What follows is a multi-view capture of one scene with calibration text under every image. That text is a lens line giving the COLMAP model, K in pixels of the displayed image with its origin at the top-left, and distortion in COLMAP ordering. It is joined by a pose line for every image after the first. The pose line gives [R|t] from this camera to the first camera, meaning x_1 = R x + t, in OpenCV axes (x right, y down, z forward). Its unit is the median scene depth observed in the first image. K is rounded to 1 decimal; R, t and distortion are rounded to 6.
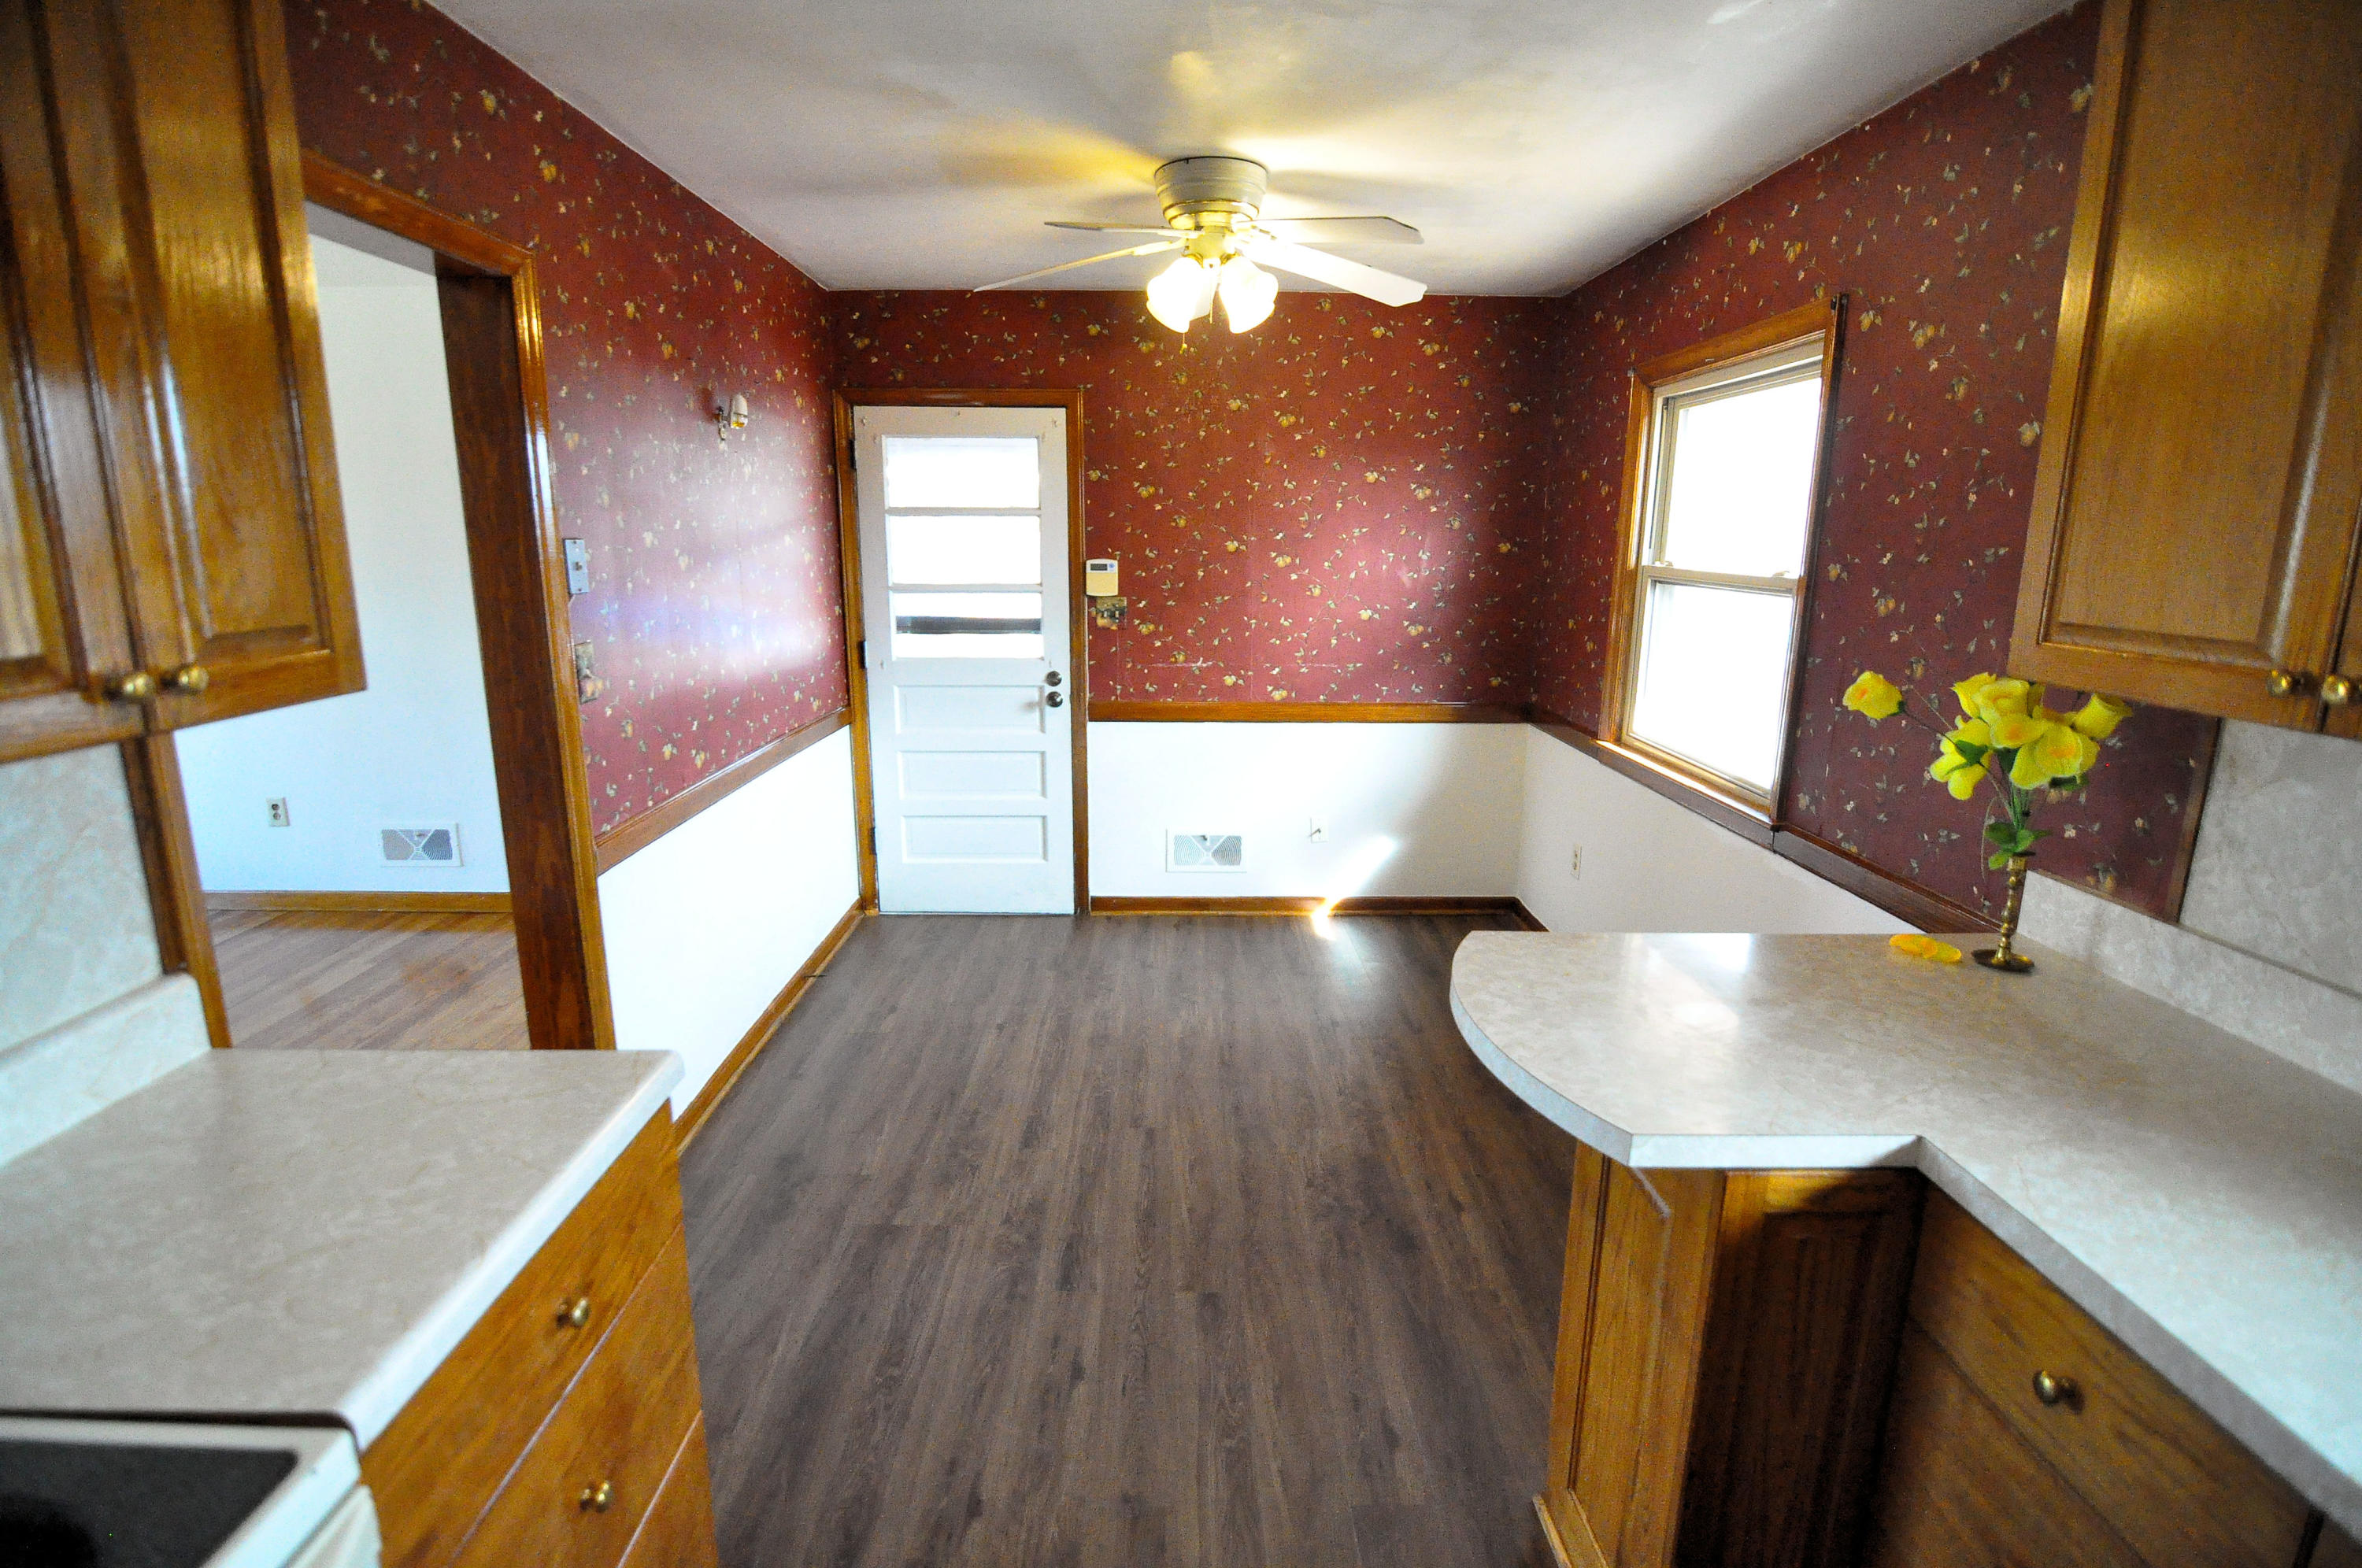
lens RADIAL K [[1089.2, 0, 1137.1], [0, 1089.2, 756.6], [0, 0, 1]] dist [-0.010710, -0.002266]
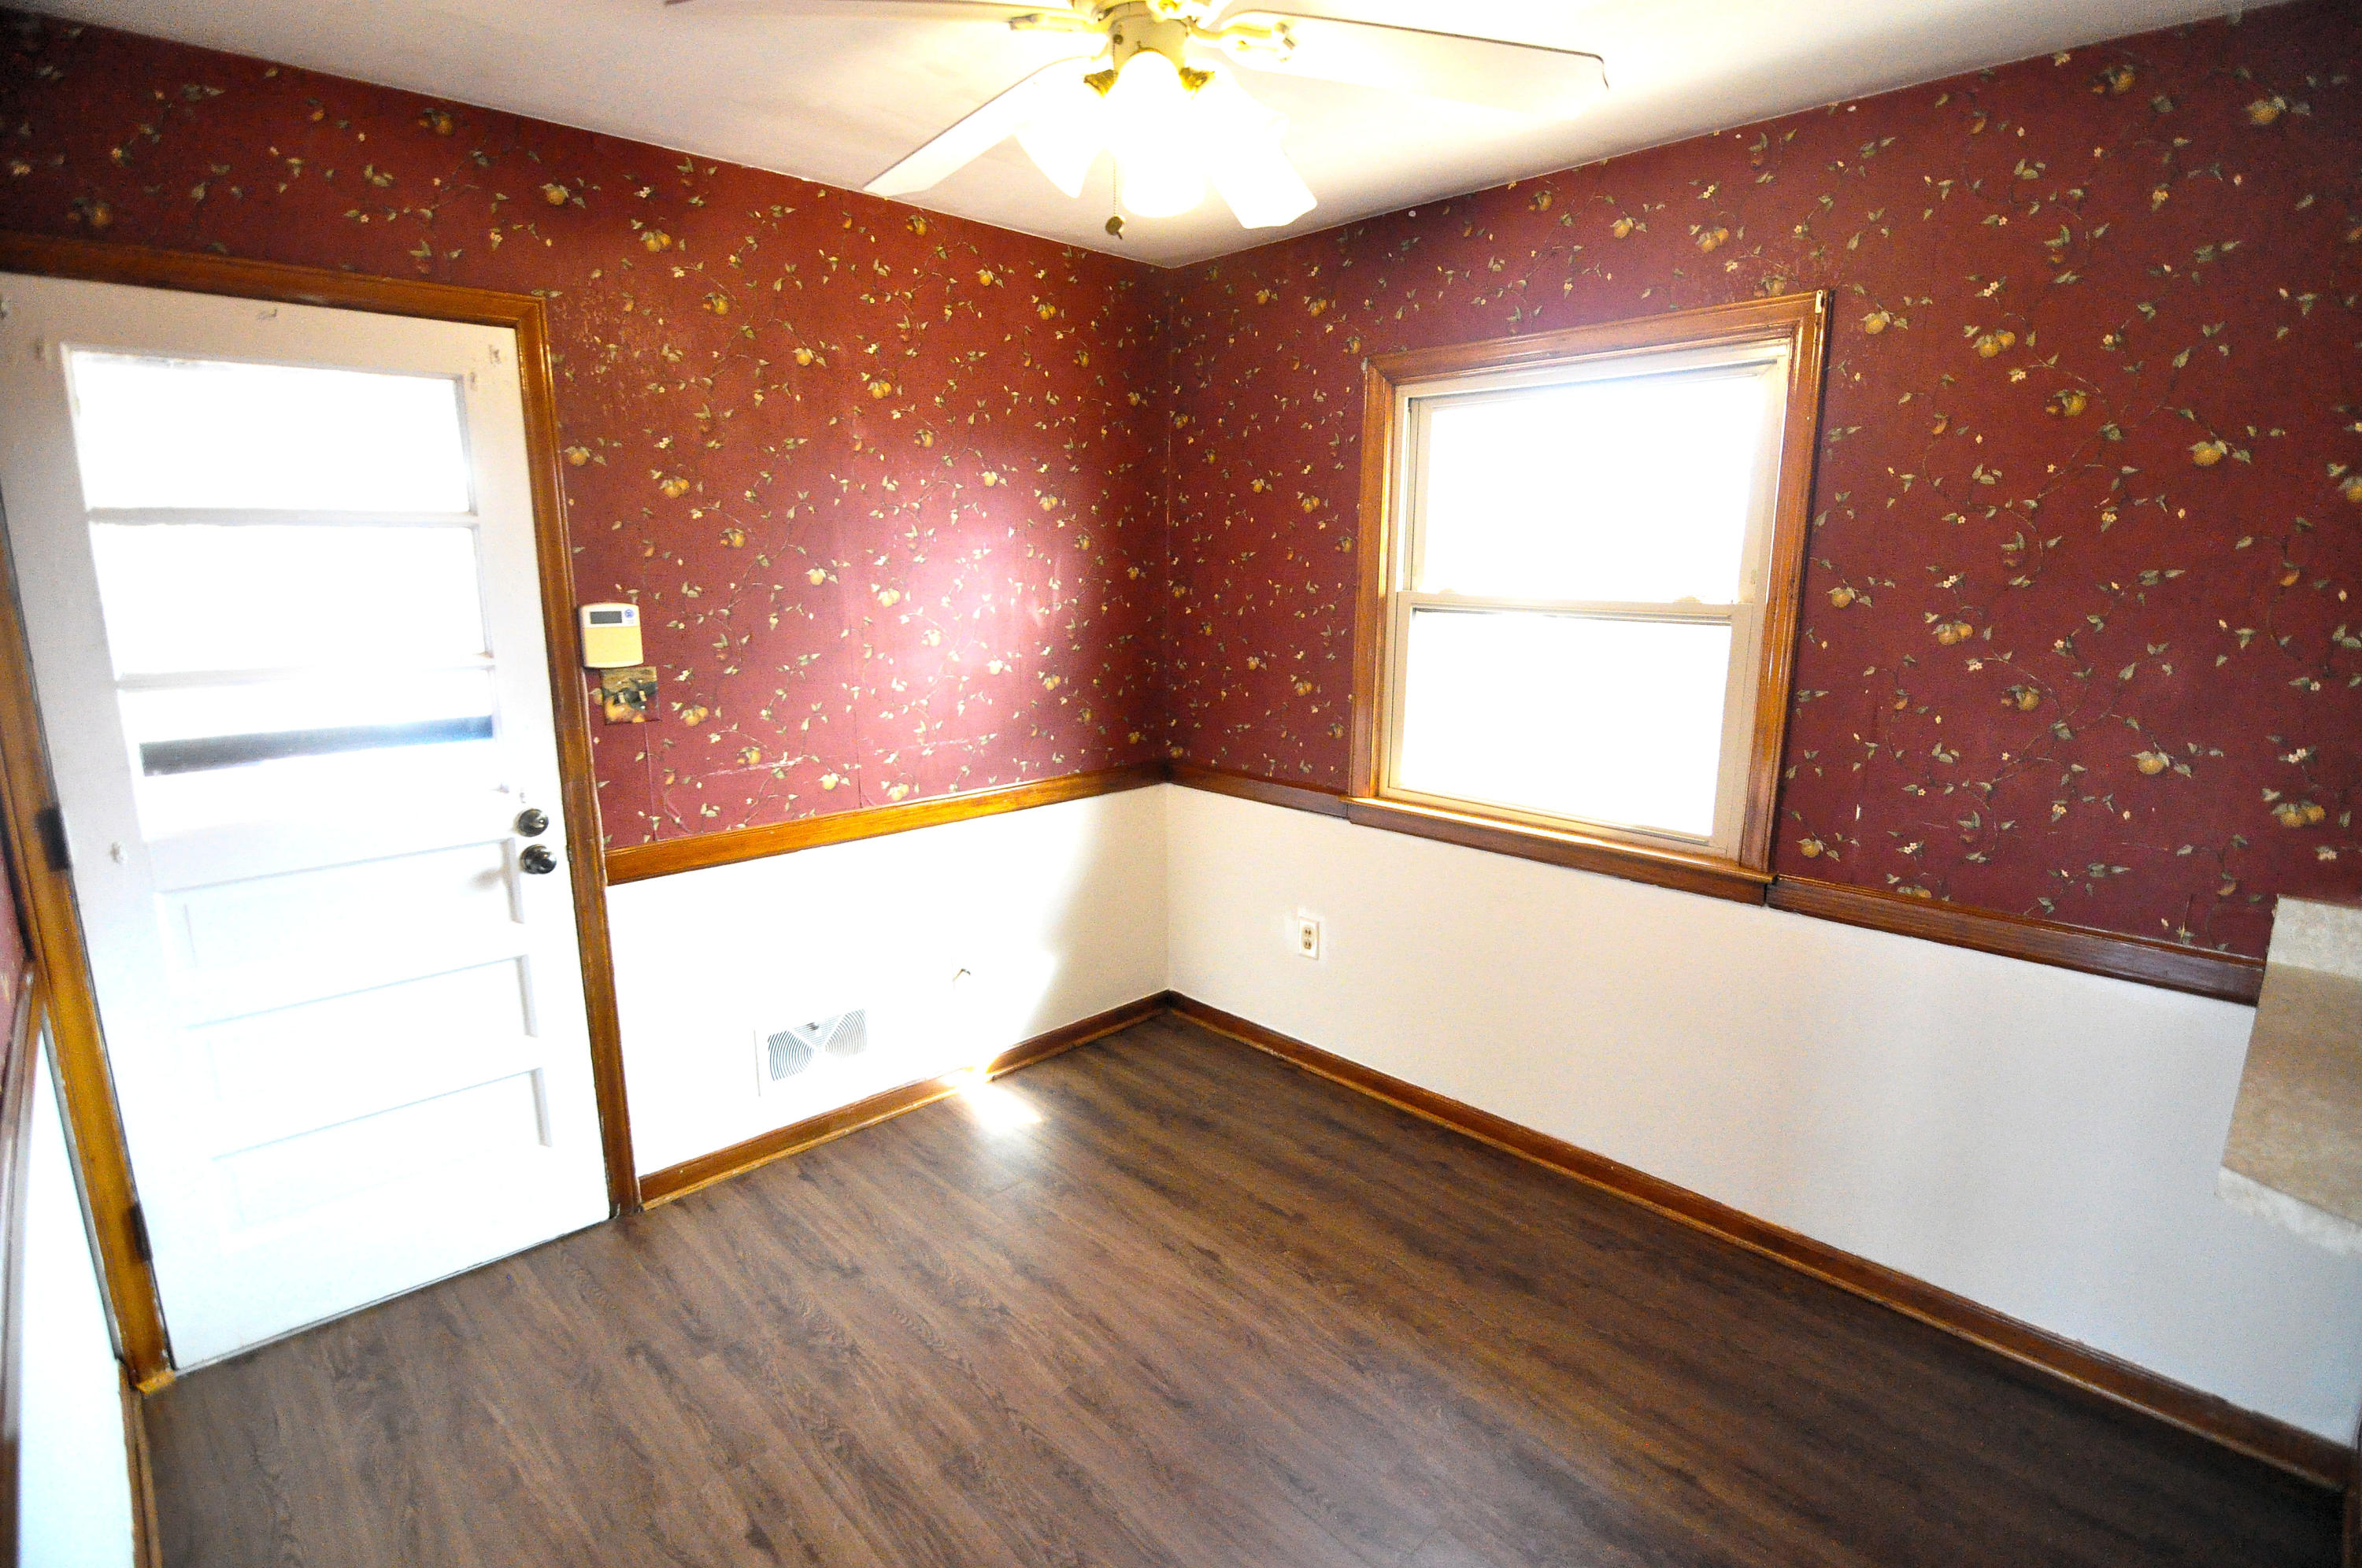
lens RADIAL K [[1140.6, 0, 1181.3], [0, 1140.6, 773.8], [0, 0, 1]] dist [-0.008303, -0.008220]
pose [[0.725311, -0.132829, 0.675485, -0.227389], [0.141155, 0.989057, 0.042923, -0.075631], [-0.673794, 0.064216, 0.736123, 0.362046]]
